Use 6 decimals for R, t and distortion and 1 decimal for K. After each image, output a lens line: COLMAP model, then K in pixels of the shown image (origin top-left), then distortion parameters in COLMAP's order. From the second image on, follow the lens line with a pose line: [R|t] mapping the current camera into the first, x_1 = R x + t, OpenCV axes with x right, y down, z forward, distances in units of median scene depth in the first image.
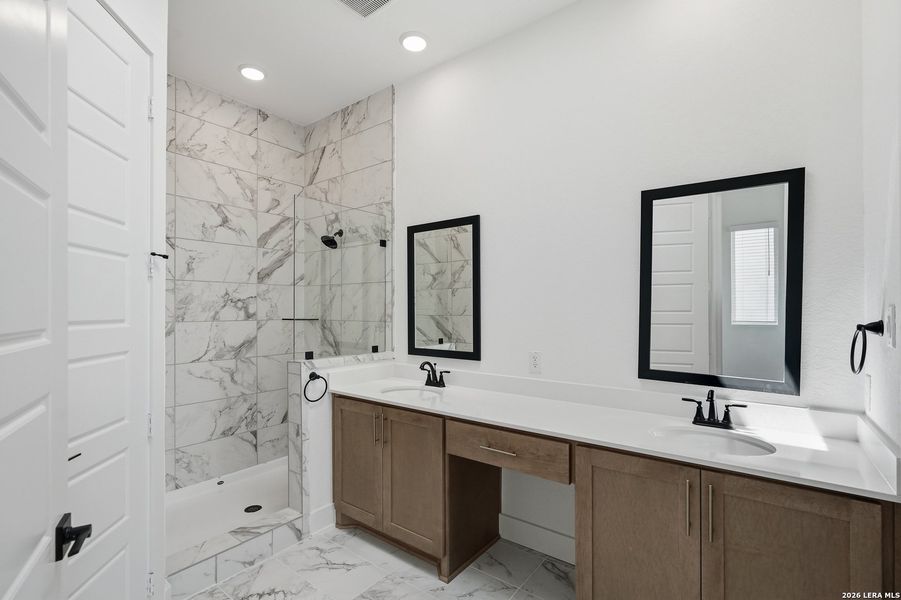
lens RADIAL K [[416.8, 0, 448.1], [0, 416.8, 303.0], [0, 0, 1]] dist [-0.009099, 0.000421]
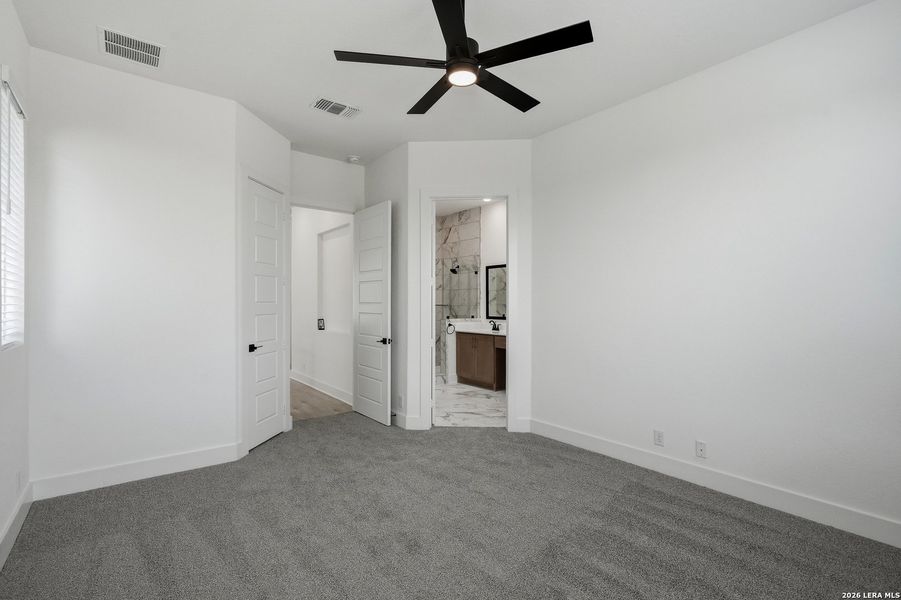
lens RADIAL K [[414.9, 0, 447.1], [0, 414.9, 287.8], [0, 0, 1]] dist [-0.004242, 0.000353]
pose [[0.967671, -0.004169, -0.252182, 0.277527], [-0.001677, 0.999735, -0.022963, -0.002395], [0.252211, 0.022643, 0.967407, -1.316466]]
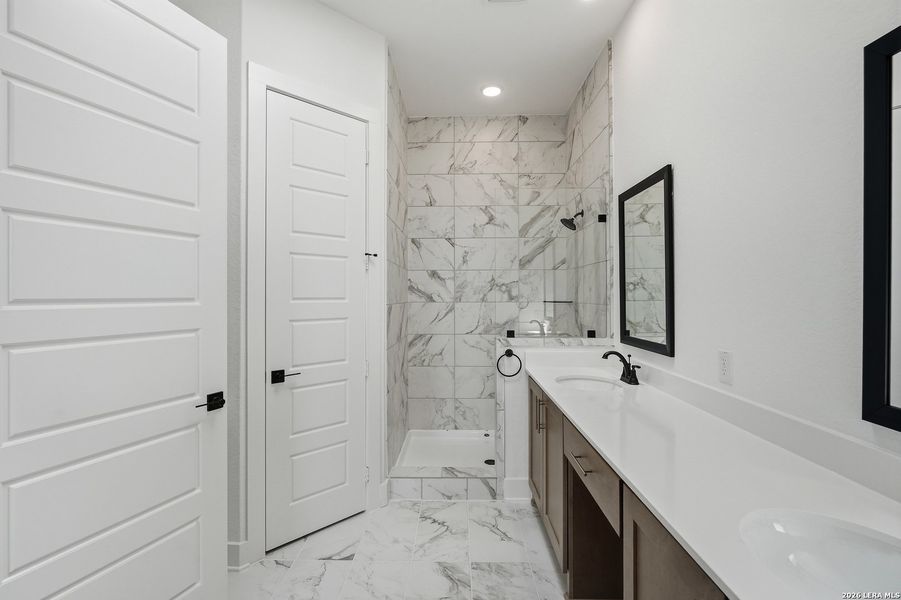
lens RADIAL K [[414.9, 0, 447.1], [0, 414.9, 287.8], [0, 0, 1]] dist [-0.004242, 0.000353]
pose [[0.590402, -0.015753, -0.806955, 0.367960], [0.013391, 0.999863, -0.009721, 0.012136], [0.806998, -0.005067, 0.590532, 0.191129]]
